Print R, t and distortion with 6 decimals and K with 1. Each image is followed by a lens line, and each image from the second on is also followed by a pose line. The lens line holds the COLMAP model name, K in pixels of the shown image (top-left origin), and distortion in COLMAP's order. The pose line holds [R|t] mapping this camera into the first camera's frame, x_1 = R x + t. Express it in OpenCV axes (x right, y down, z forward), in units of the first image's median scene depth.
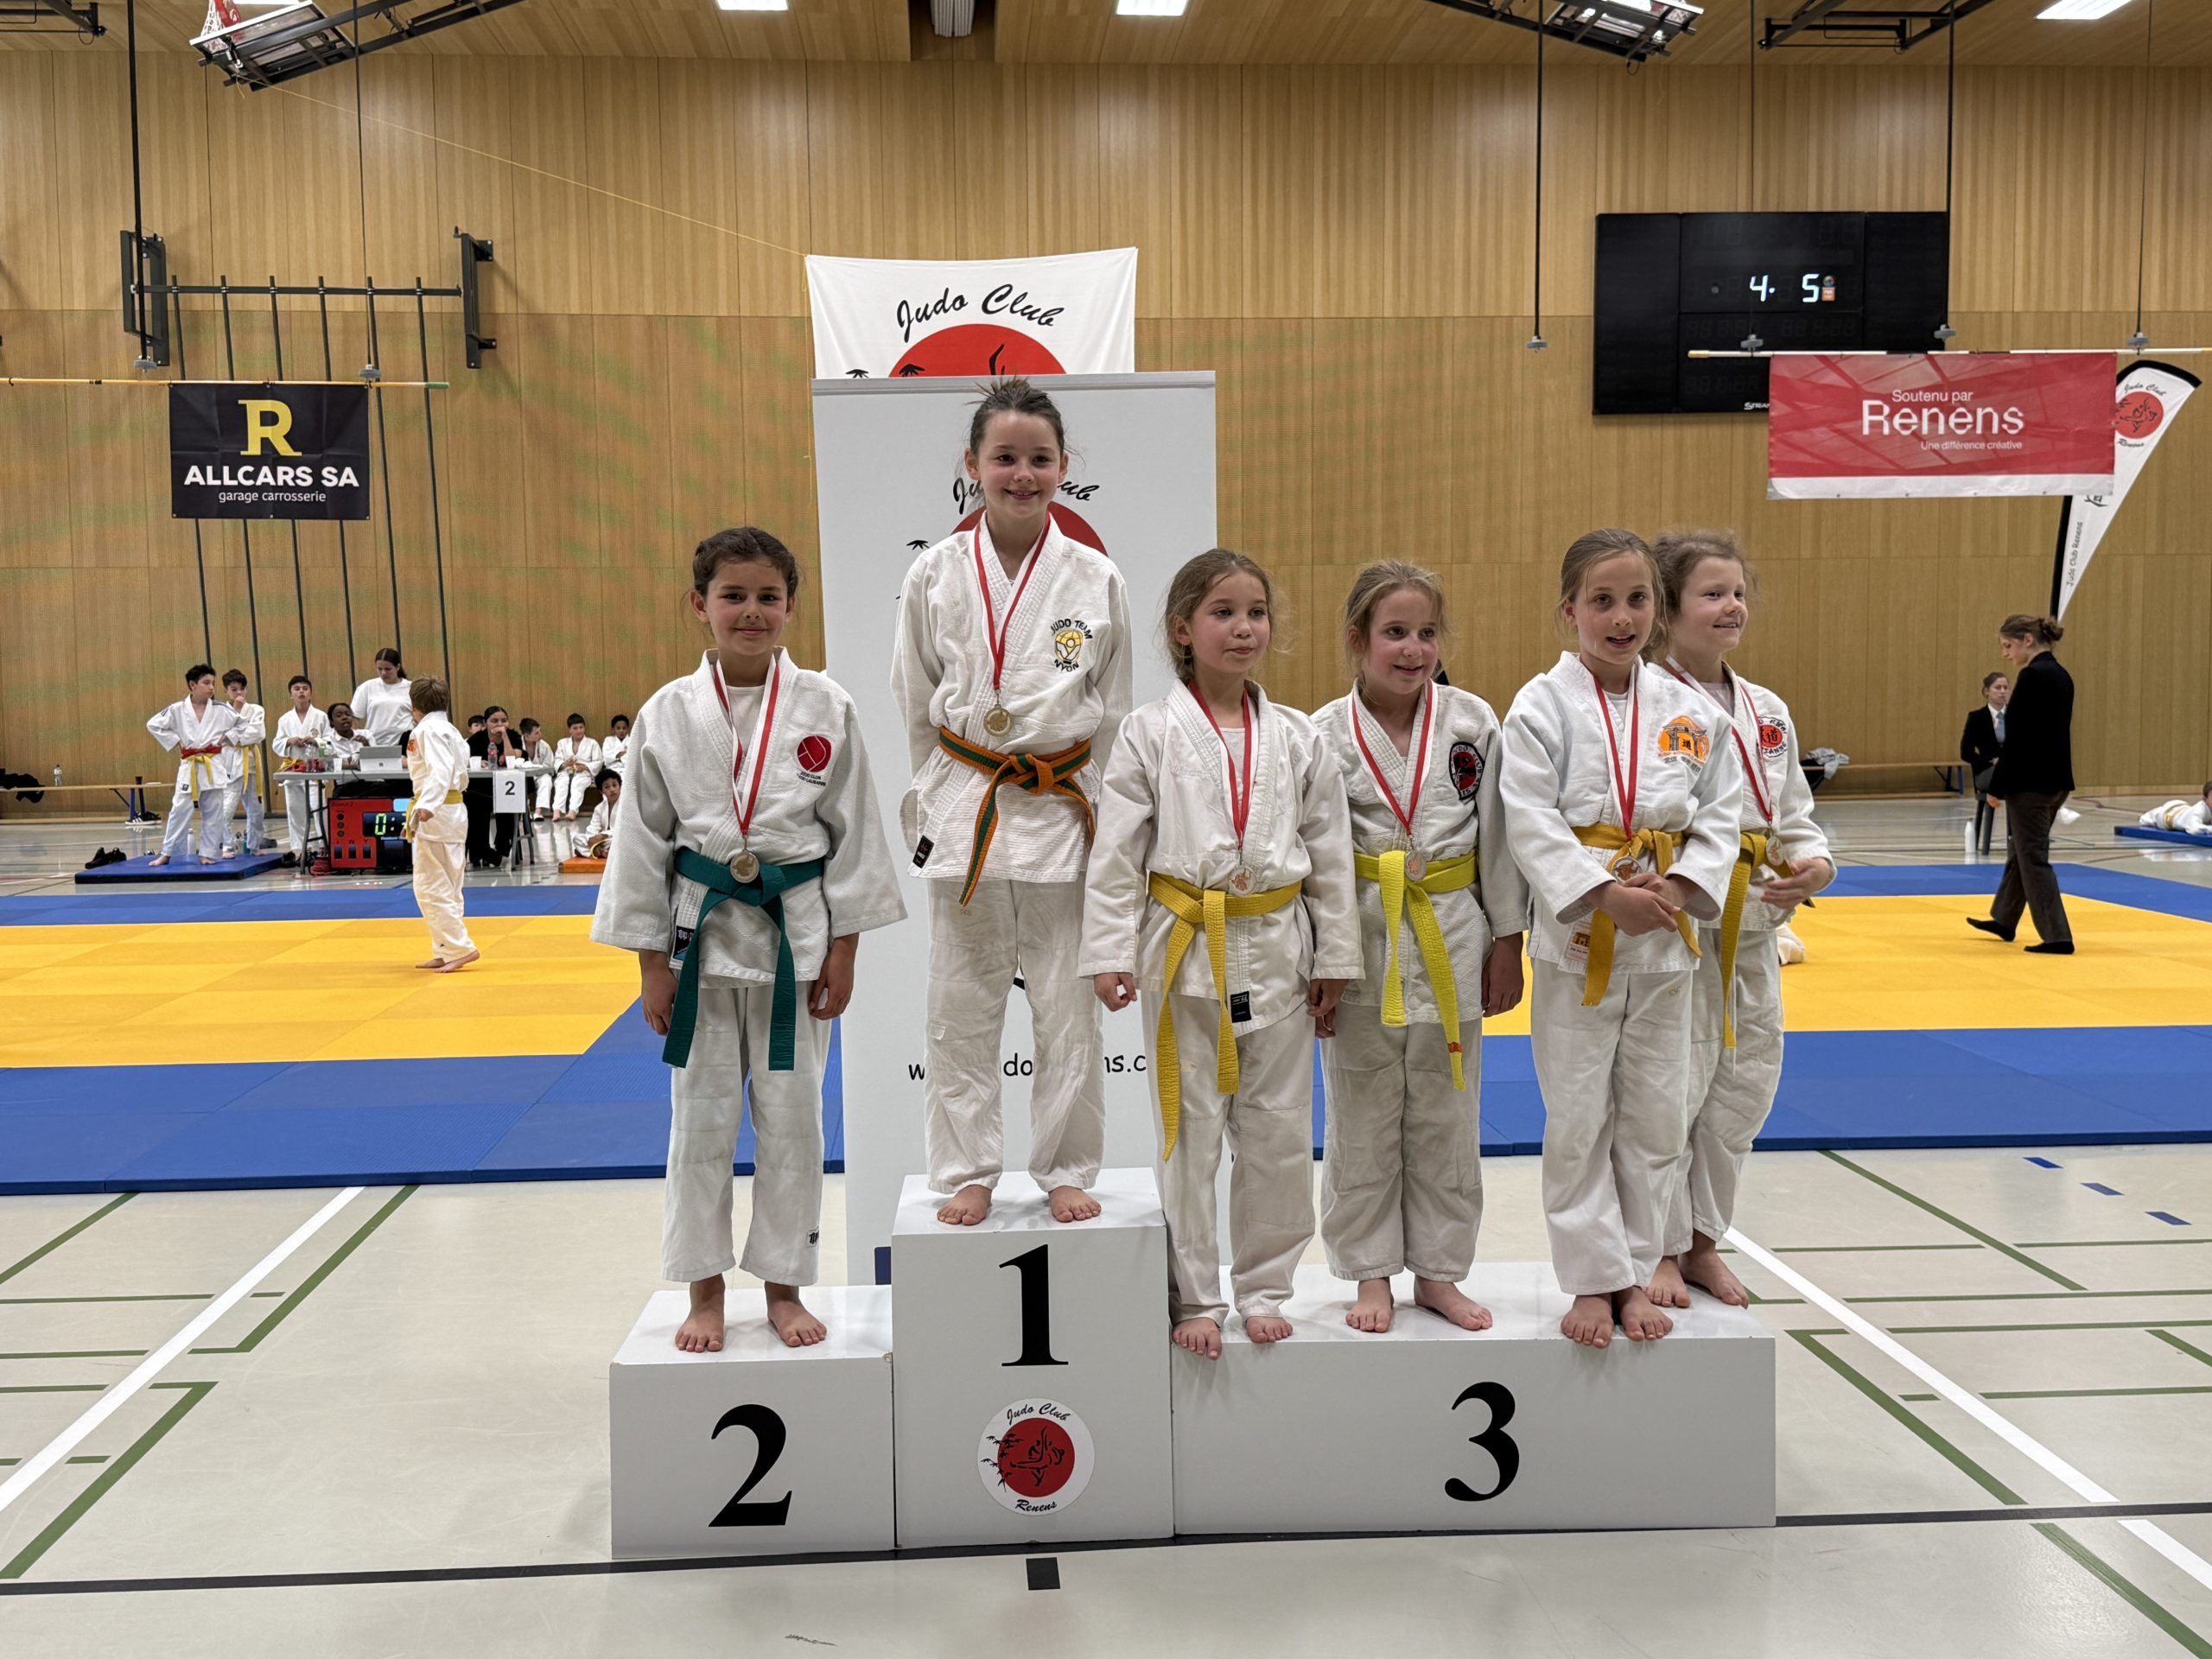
lens RADIAL K [[2359.3, 0, 1102.6], [0, 2359.3, 826.3], [0, 0, 1]] dist [0.225097, -0.548523]
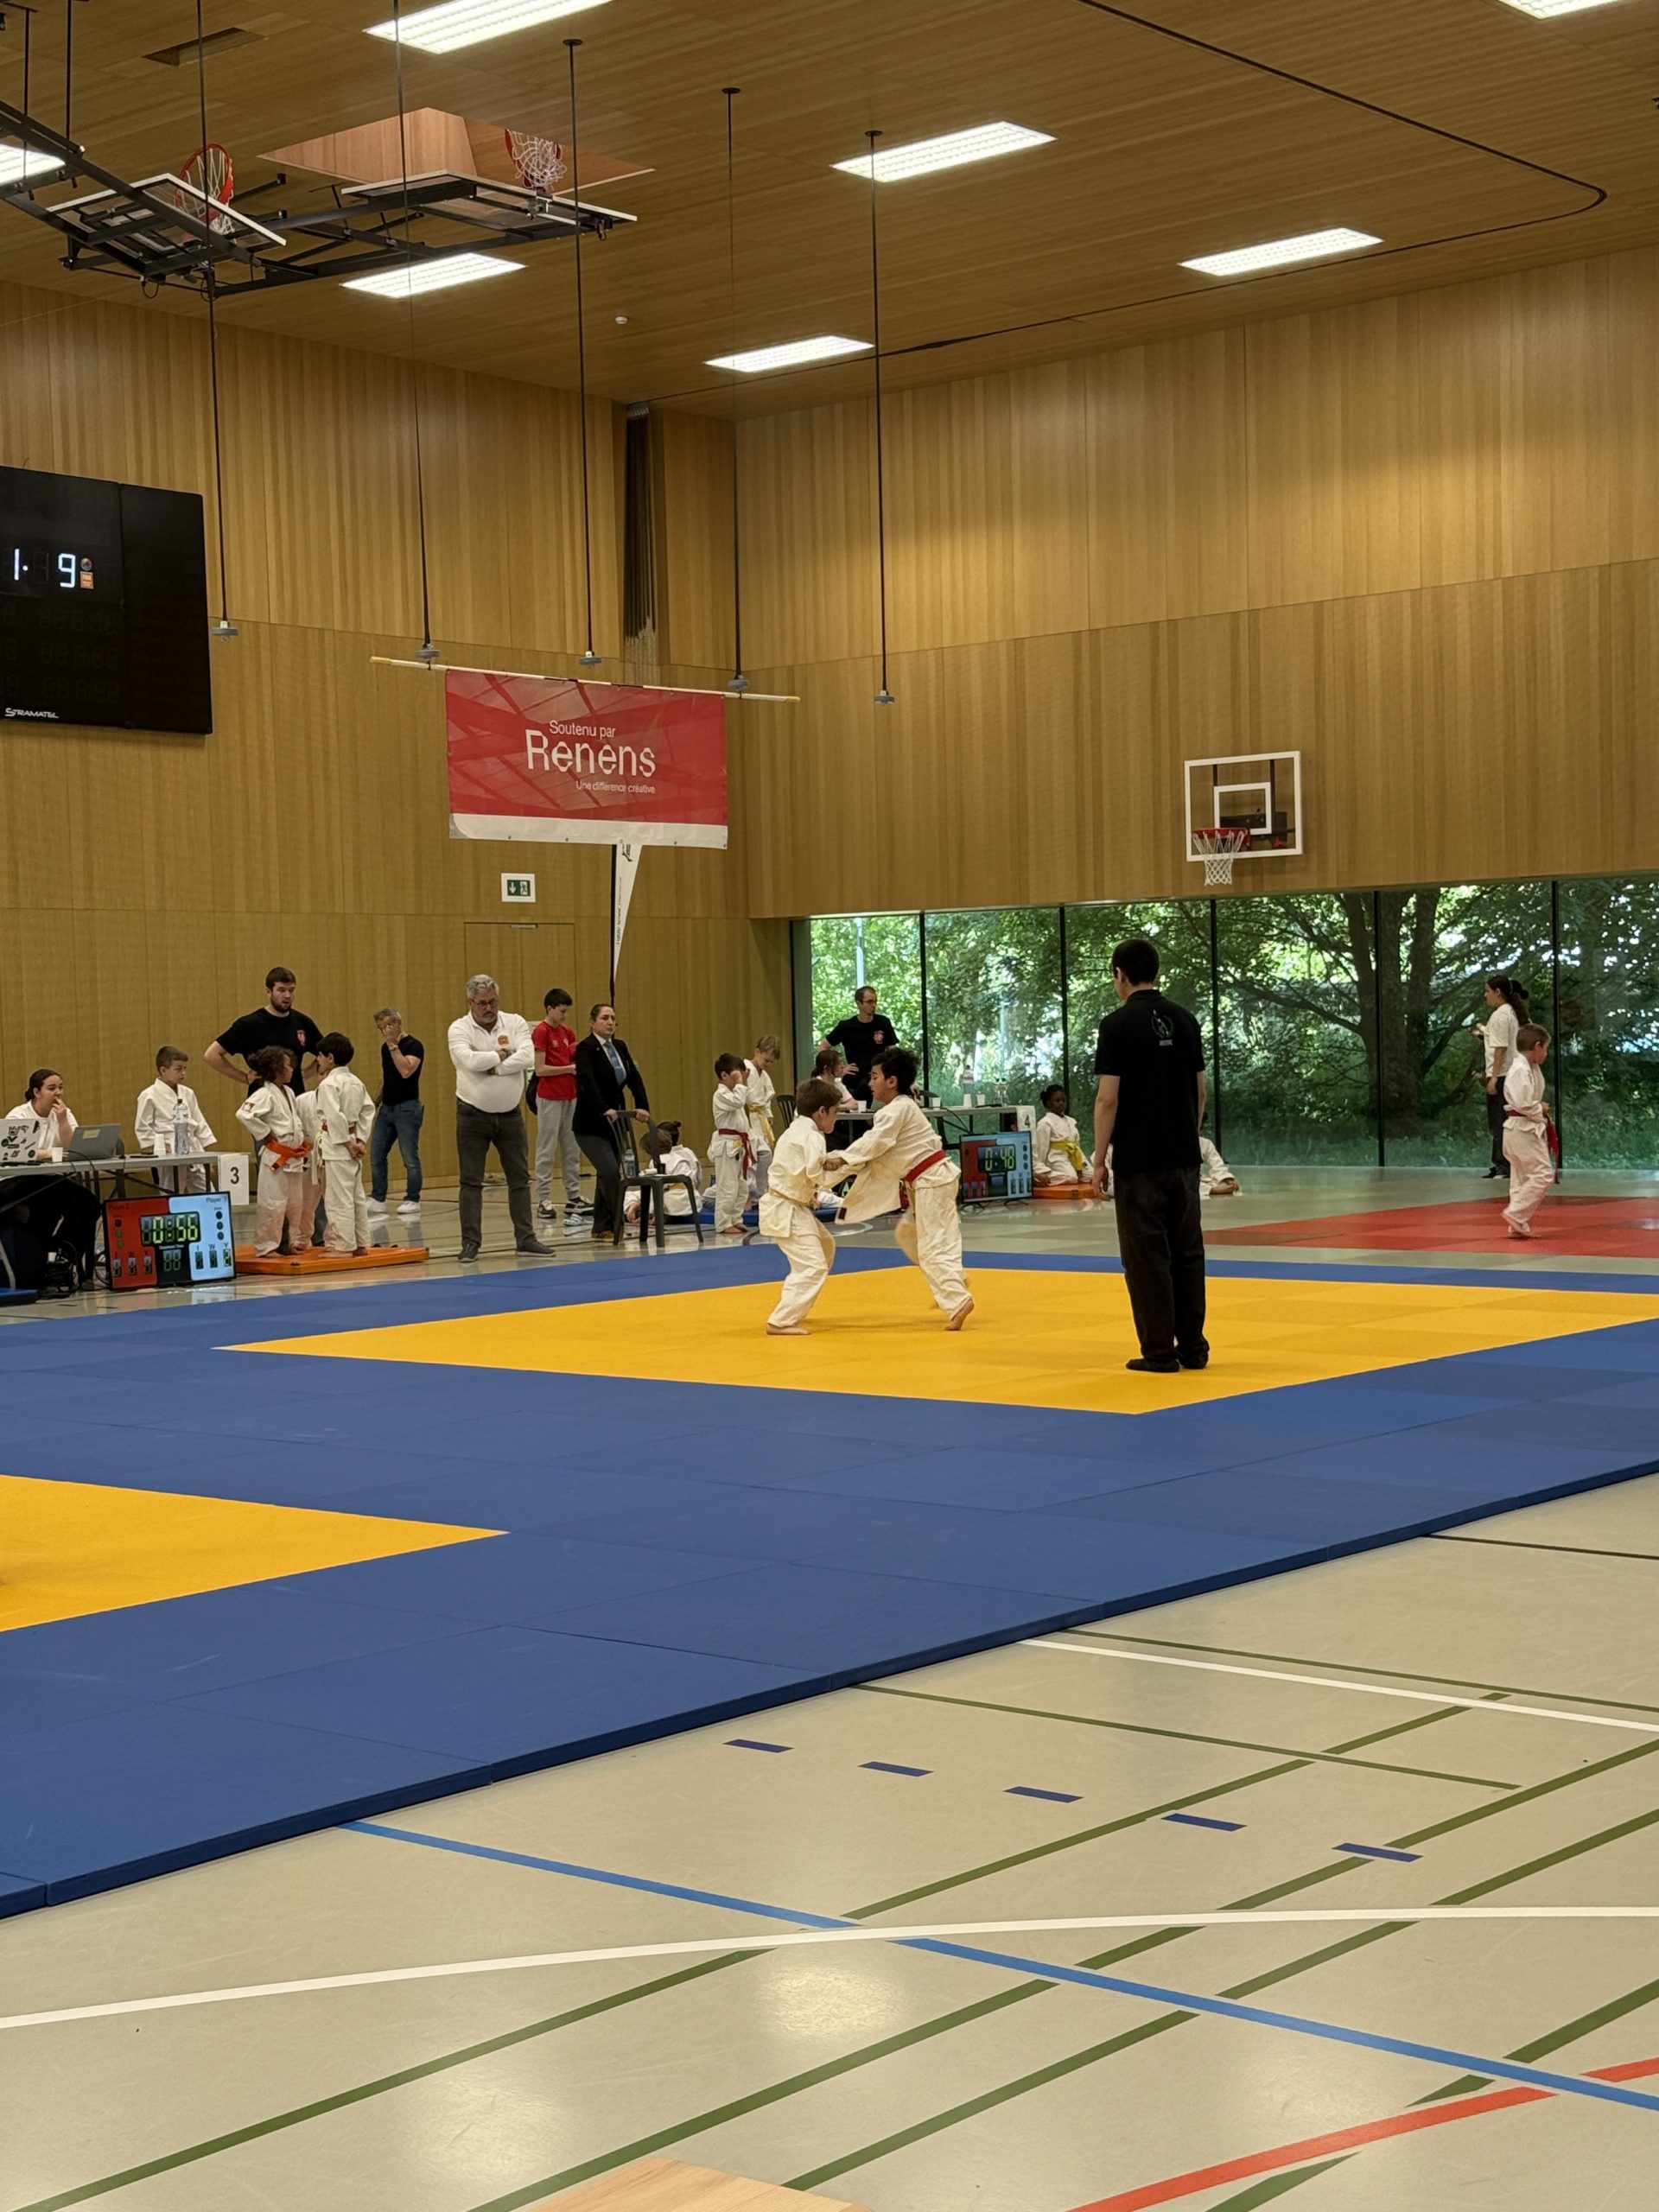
lens RADIAL K [[3263.6, 0, 829.5], [0, 3263.6, 1106.0], [0, 0, 1]] dist [0.169647, 0.046201]
pose [[0.695984, -0.026594, 0.717564, -0.430889], [0.066185, 0.997436, -0.027228, -0.001487], [-0.715000, 0.066442, 0.695960, 0.098567]]
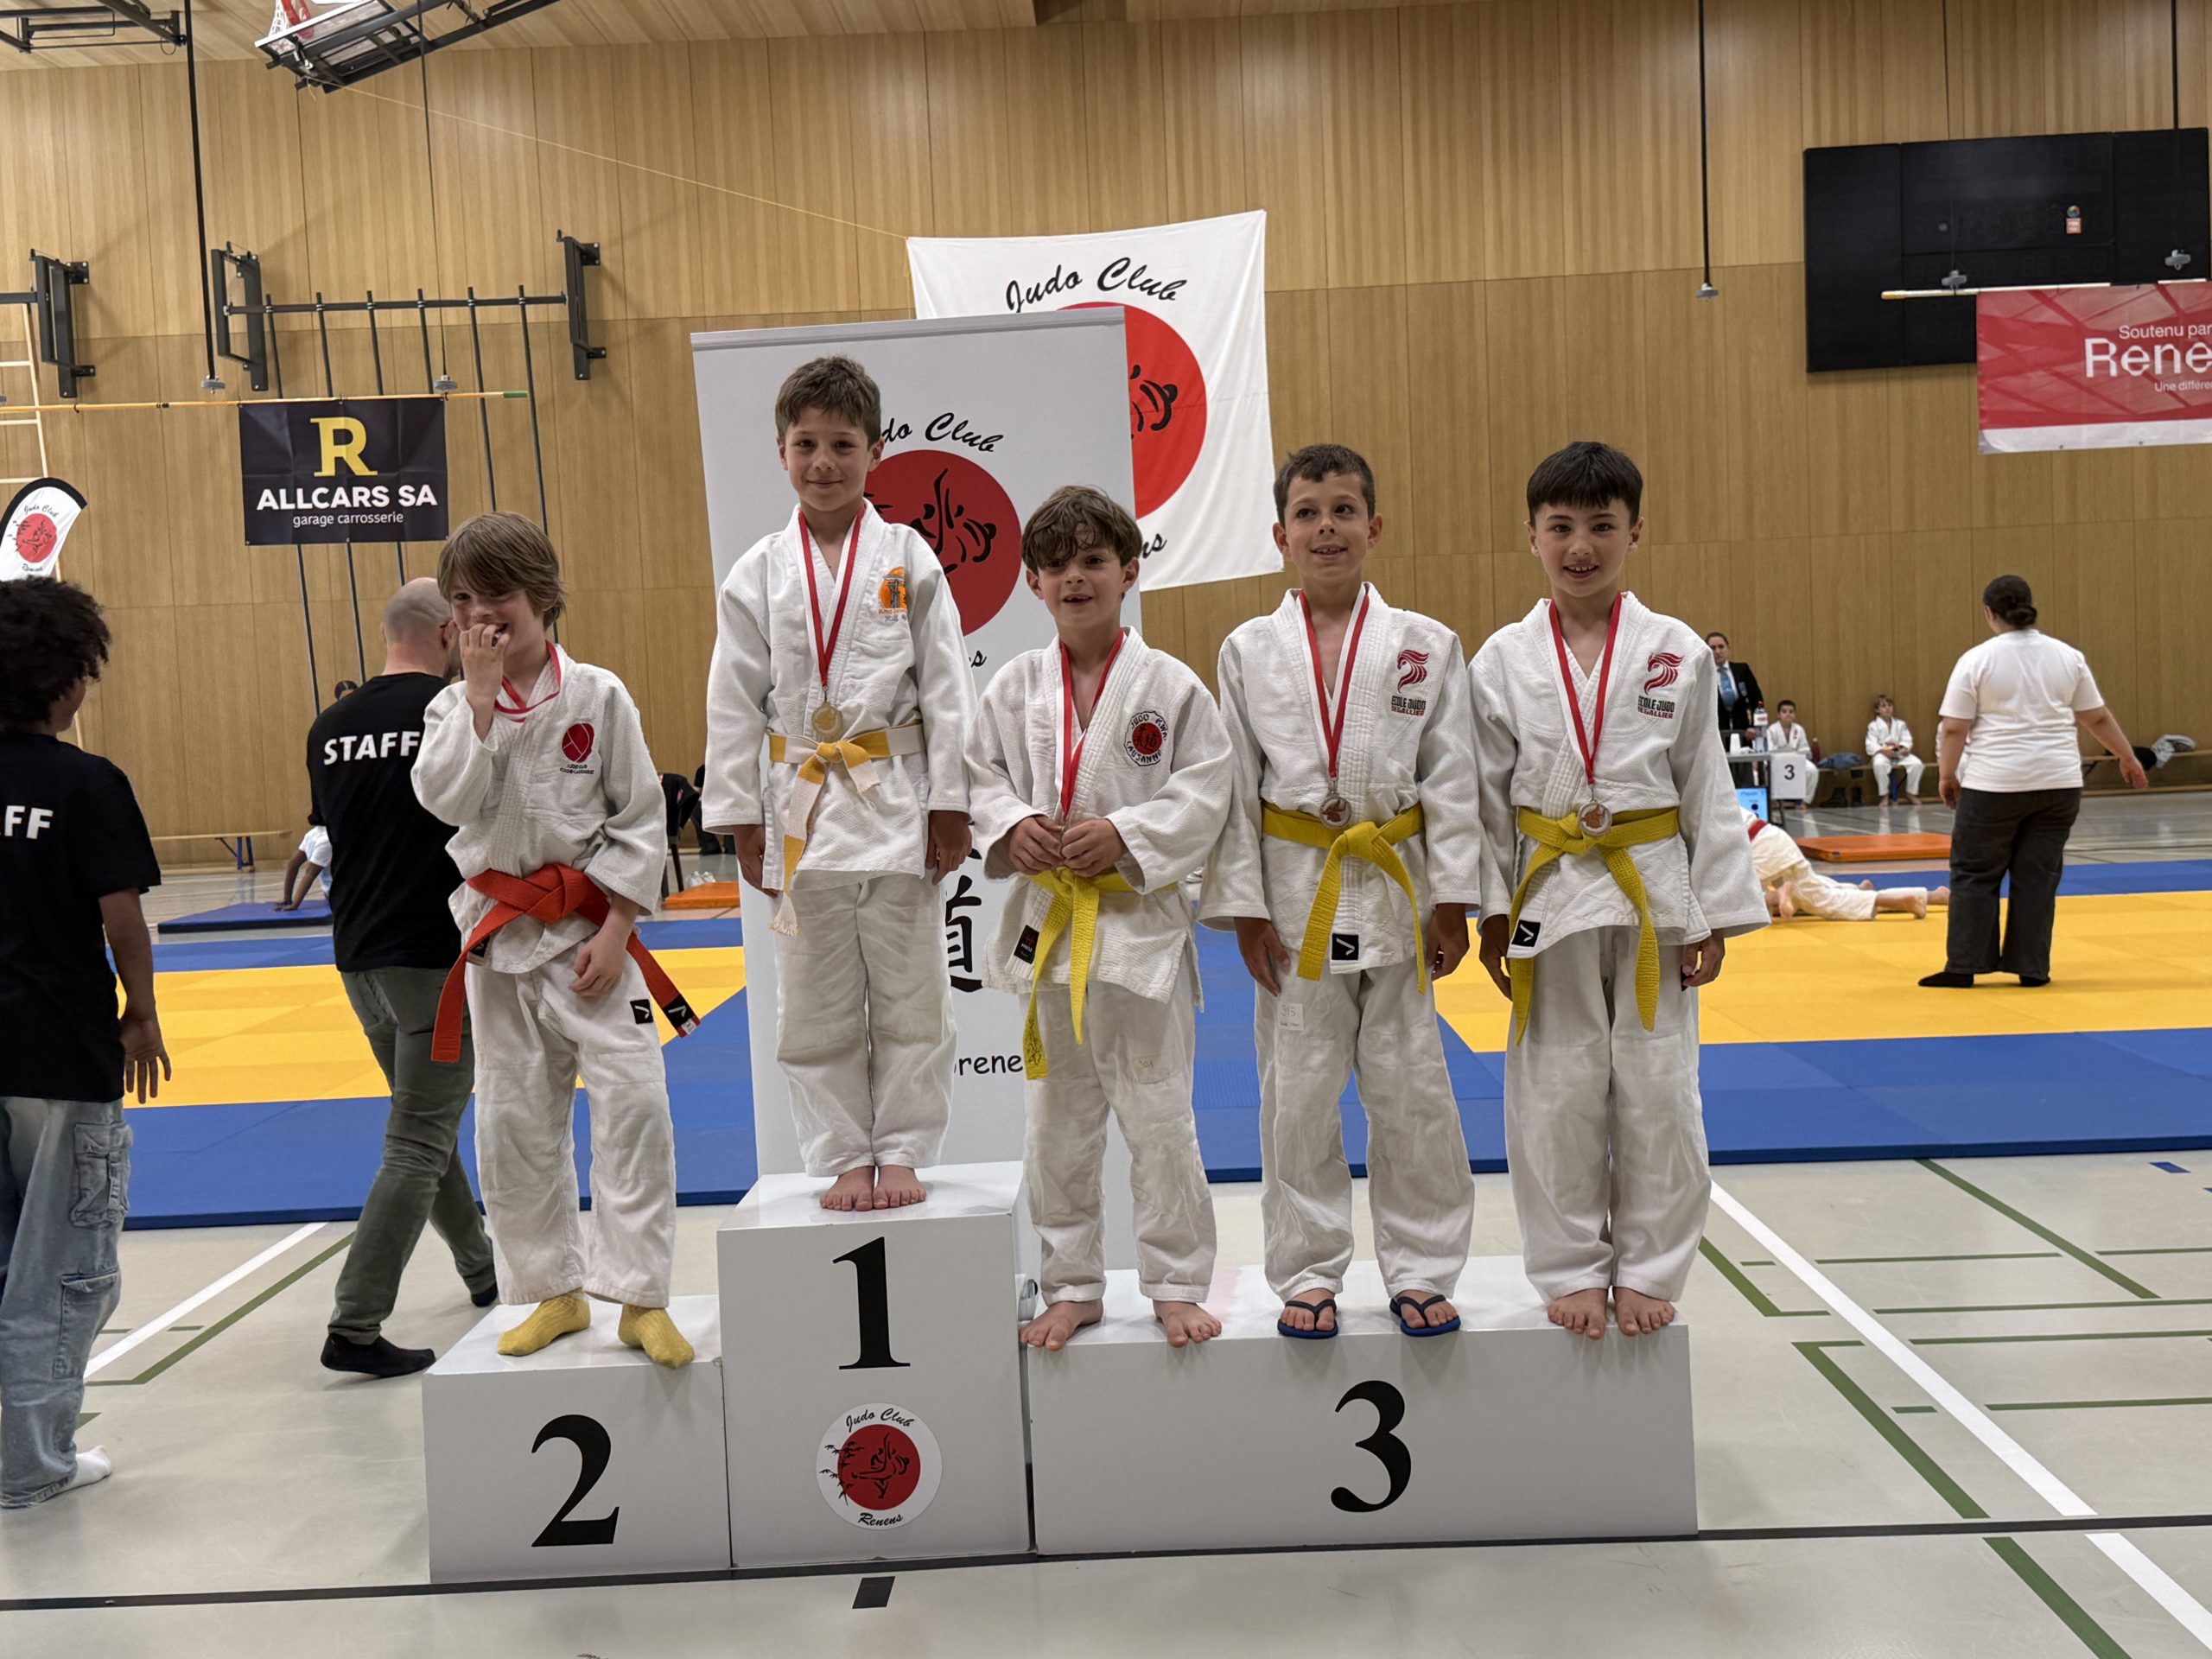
lens RADIAL K [[2593.9, 0, 1095.1], [0, 2593.9, 820.8], [0, 0, 1]] dist [0.219228, -0.523659]
pose [[0.995399, -0.028783, -0.091387, 0.034711], [0.027258, 0.999468, -0.017890, 0.007363], [0.091853, 0.015317, 0.995655, -0.002481]]
